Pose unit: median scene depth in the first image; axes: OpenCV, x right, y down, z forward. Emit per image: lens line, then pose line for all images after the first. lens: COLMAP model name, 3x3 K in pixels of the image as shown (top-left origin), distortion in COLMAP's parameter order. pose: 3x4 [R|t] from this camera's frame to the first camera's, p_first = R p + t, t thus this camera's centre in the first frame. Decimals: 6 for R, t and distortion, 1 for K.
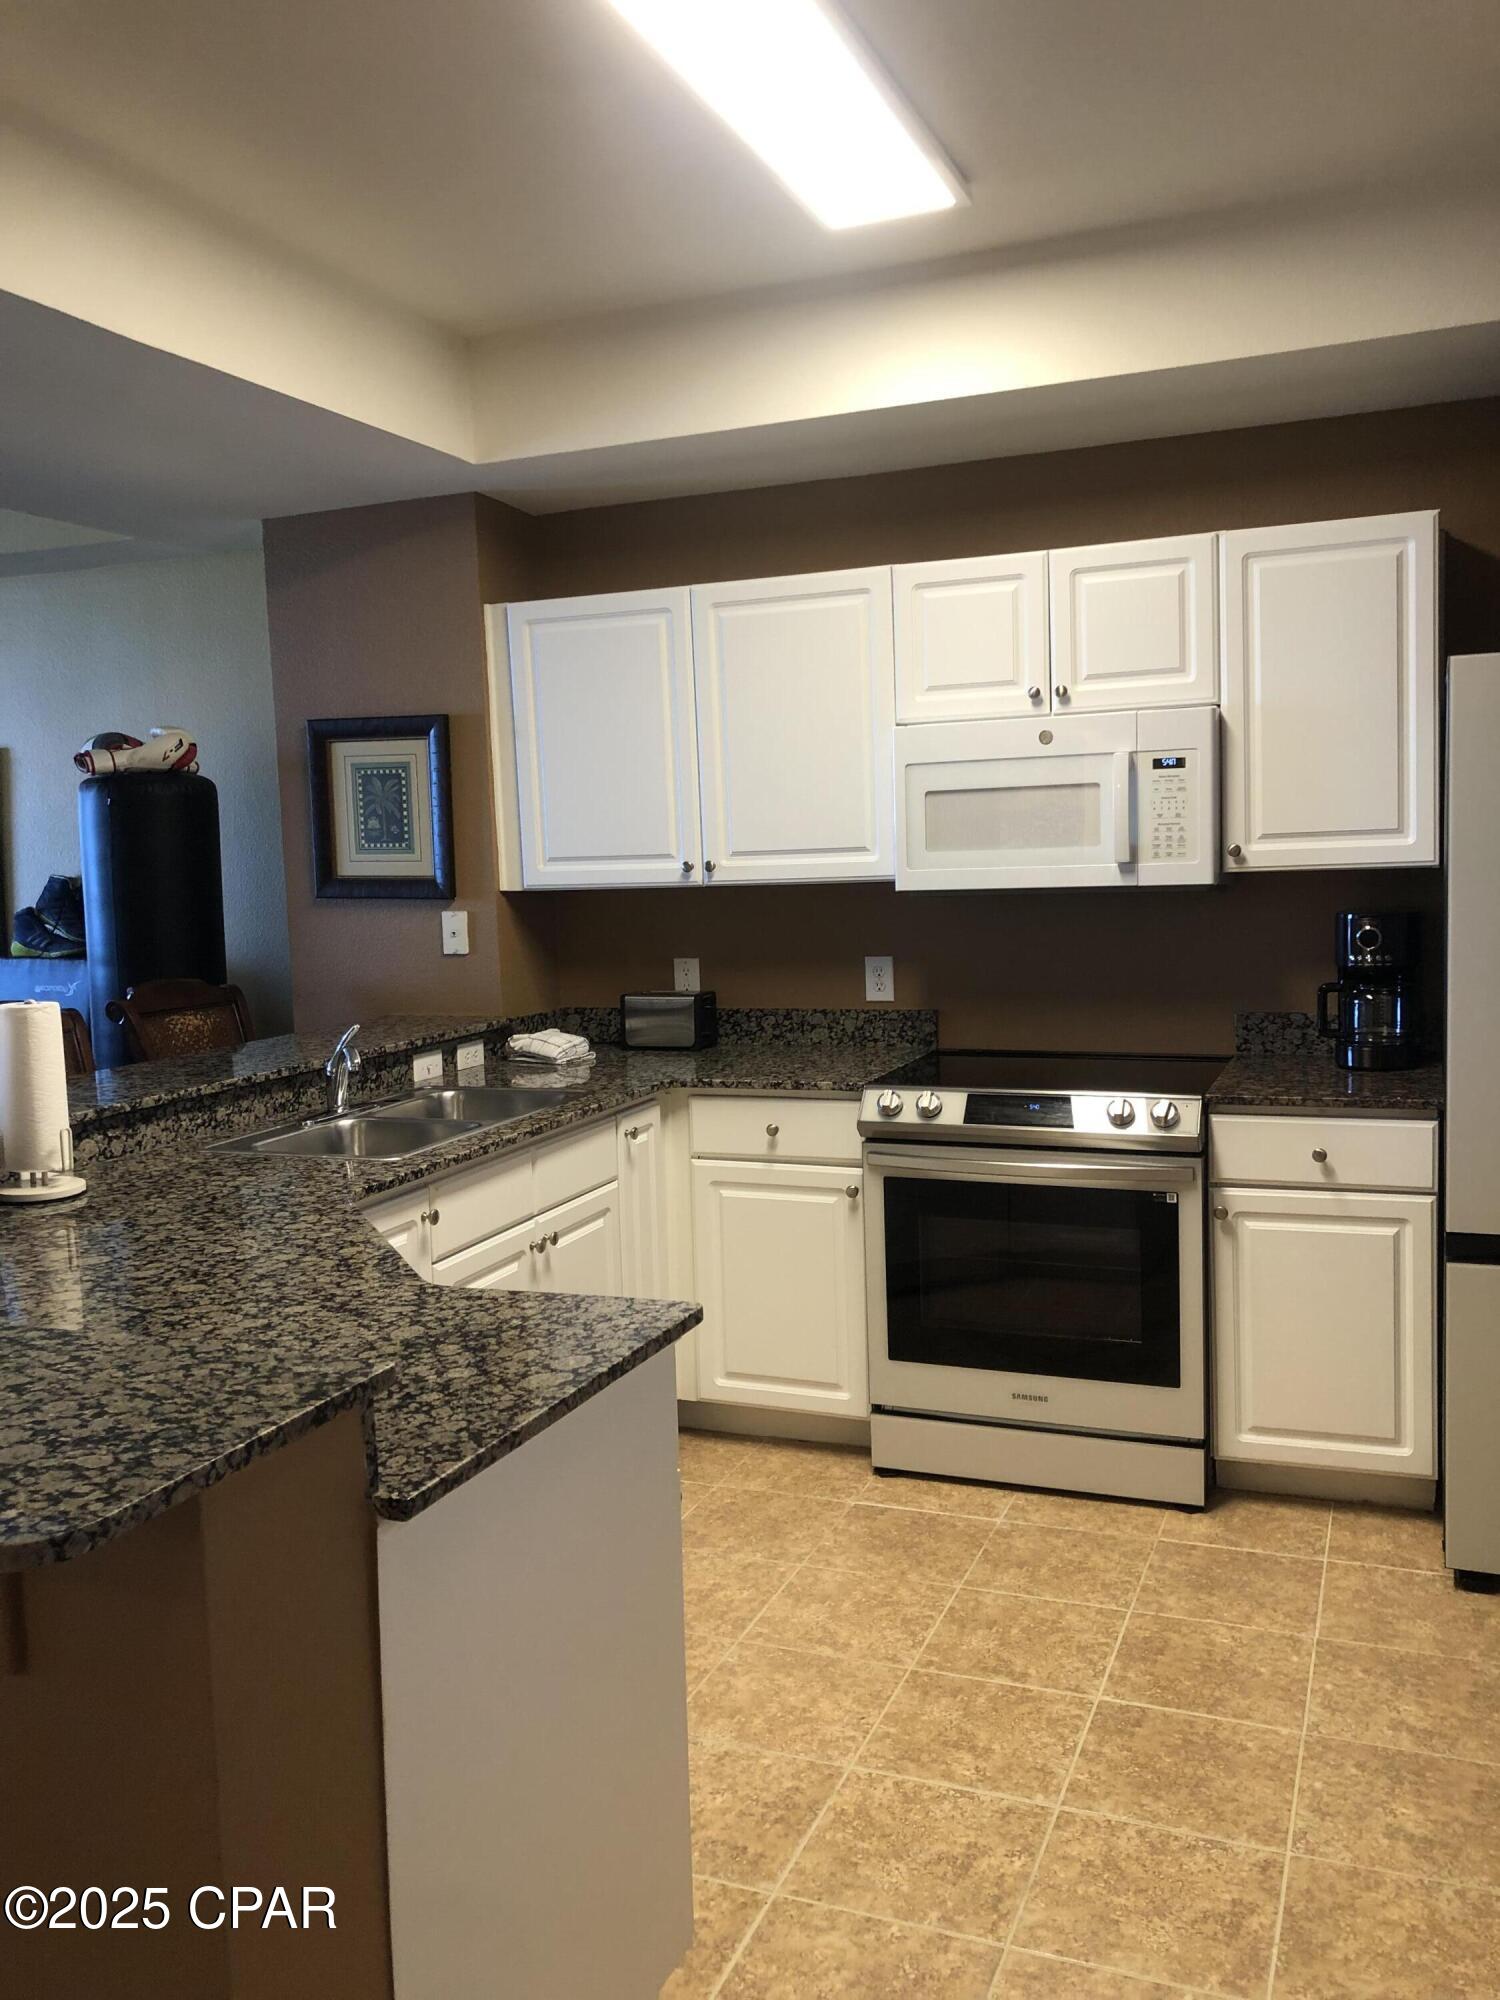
lens RADIAL K [[1628.0, 0, 757.8], [0, 1628.0, 992.3], [0, 0, 1]] dist [0.054305, -0.067850]
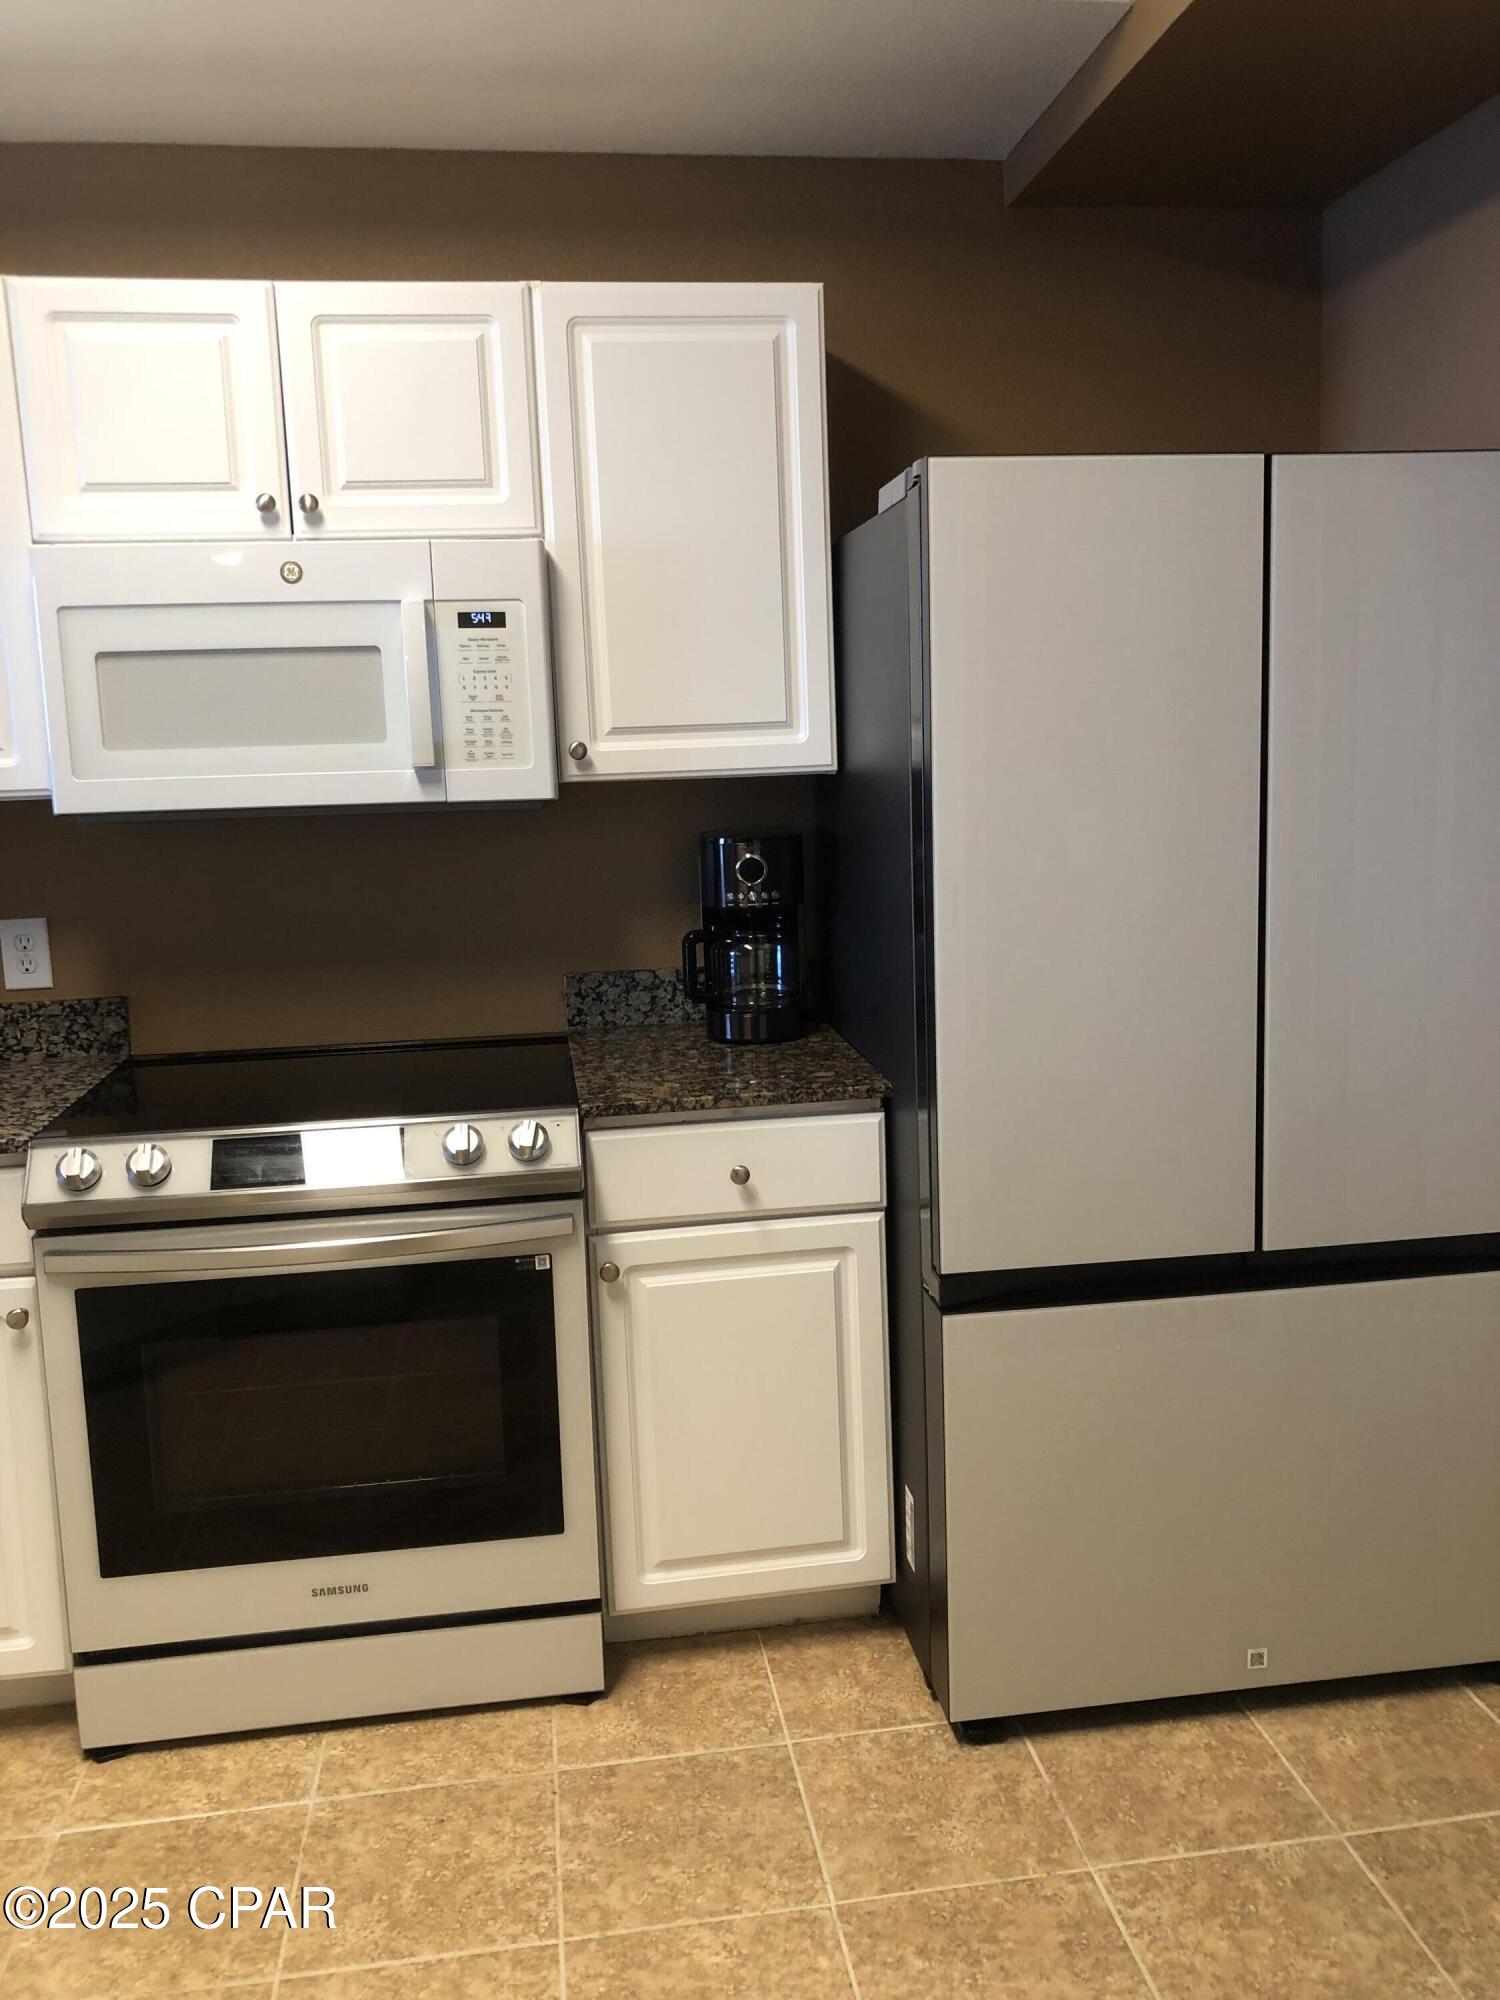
lens RADIAL K [[1628.0, 0, 757.8], [0, 1628.0, 992.3], [0, 0, 1]] dist [0.054305, -0.067850]
pose [[0.863188, -0.070365, 0.499955, -0.000350], [0.048668, 0.997226, 0.056326, -0.018638], [-0.502531, -0.024288, 0.864218, 0.354916]]
